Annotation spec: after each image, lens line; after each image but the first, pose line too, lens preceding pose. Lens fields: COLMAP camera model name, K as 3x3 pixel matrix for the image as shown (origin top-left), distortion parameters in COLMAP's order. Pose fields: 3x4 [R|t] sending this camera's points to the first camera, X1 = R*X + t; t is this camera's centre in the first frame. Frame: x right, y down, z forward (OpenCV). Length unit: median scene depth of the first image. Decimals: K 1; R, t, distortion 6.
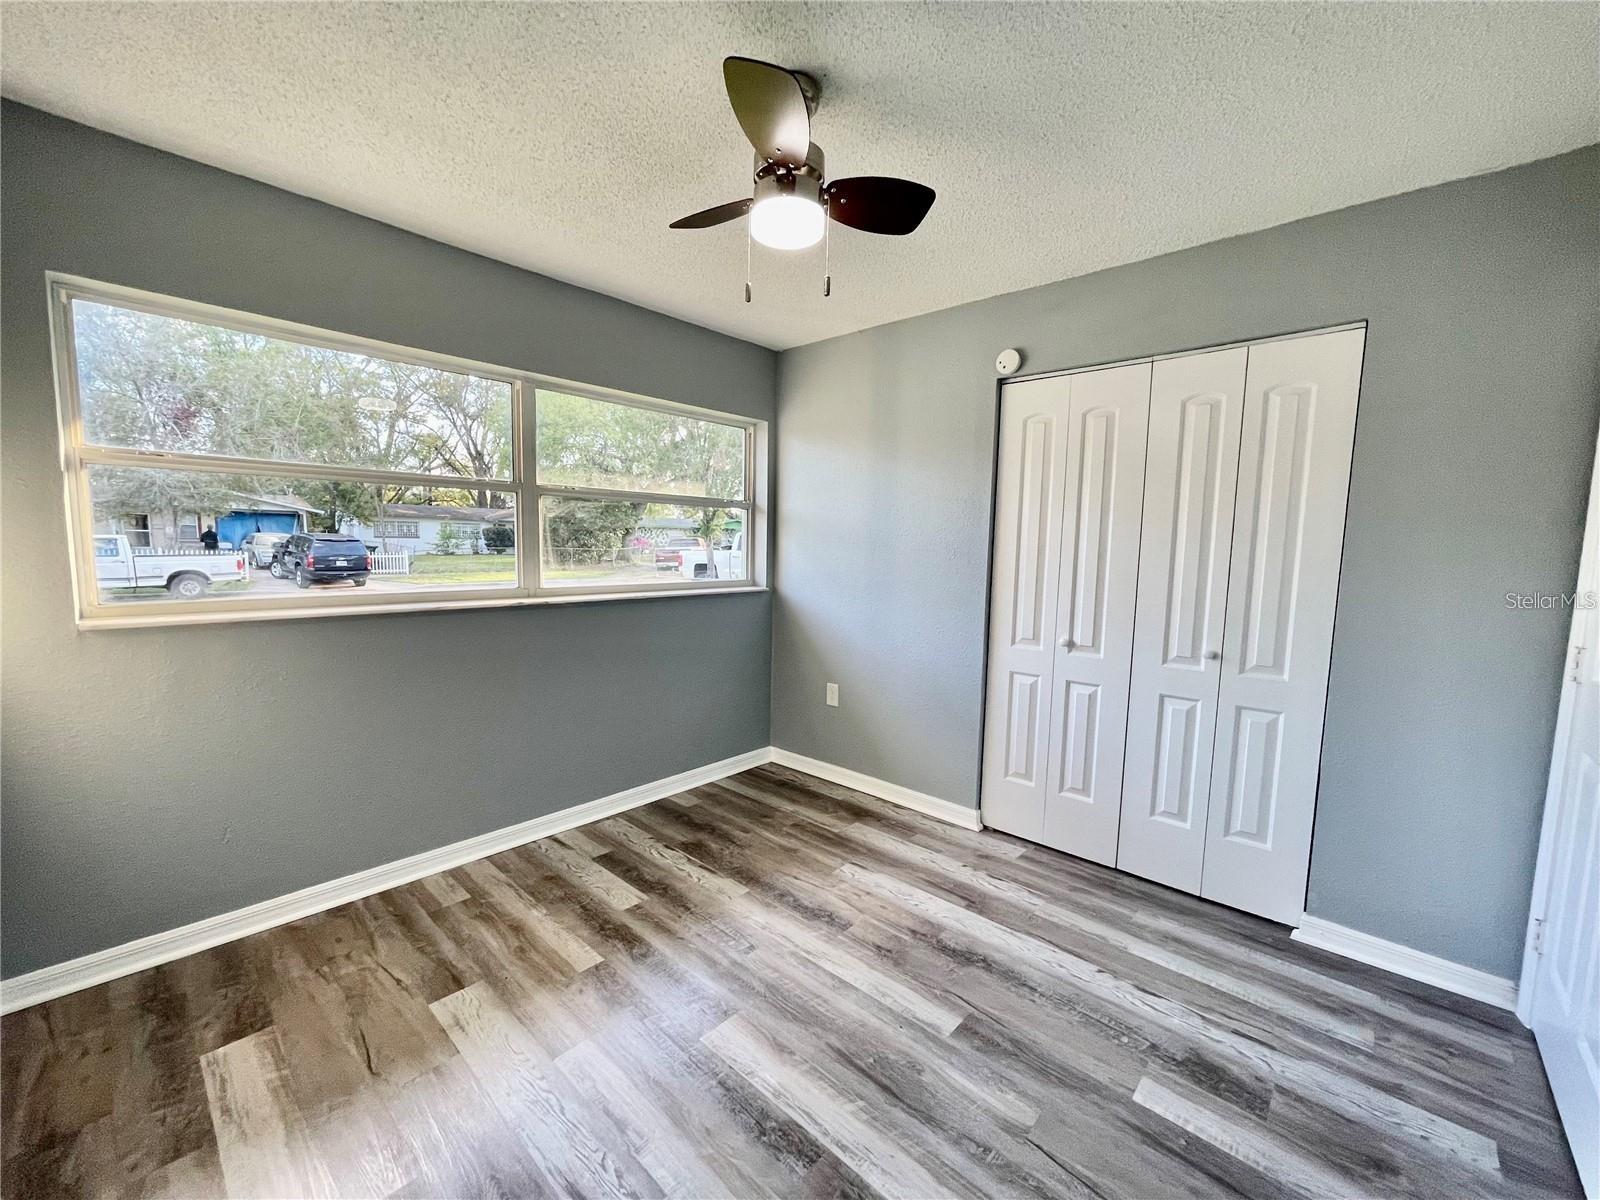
lens RADIAL K [[645.0, 0, 793.4], [0, 645.0, 604.3], [0, 0, 1]] dist [-0.002195, 0.001613]
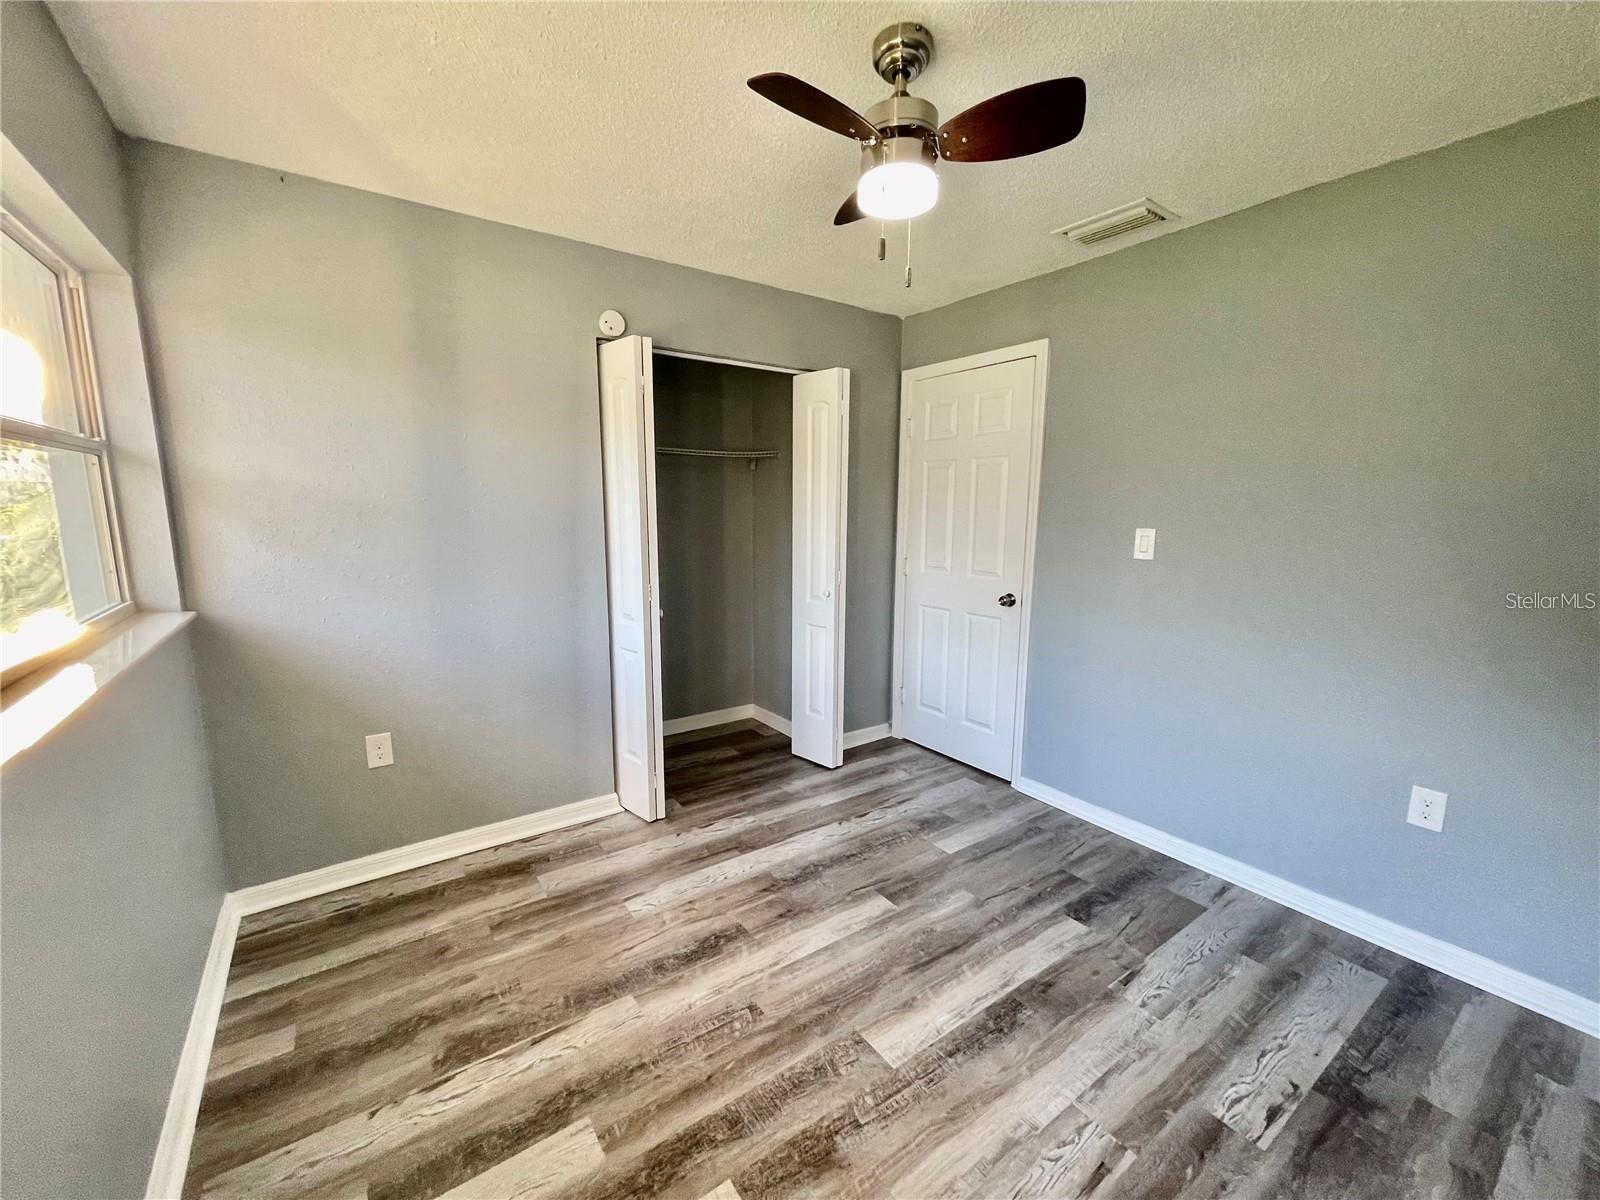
lens RADIAL K [[645.0, 0, 803.8], [0, 645.0, 597.6], [0, 0, 1]] dist [-0.002195, 0.001613]
pose [[0.214176, -0.160387, 0.963538, -0.716420], [0.094091, 0.985228, 0.143083, -0.104380], [-0.972253, 0.060015, 0.226103, 0.653185]]
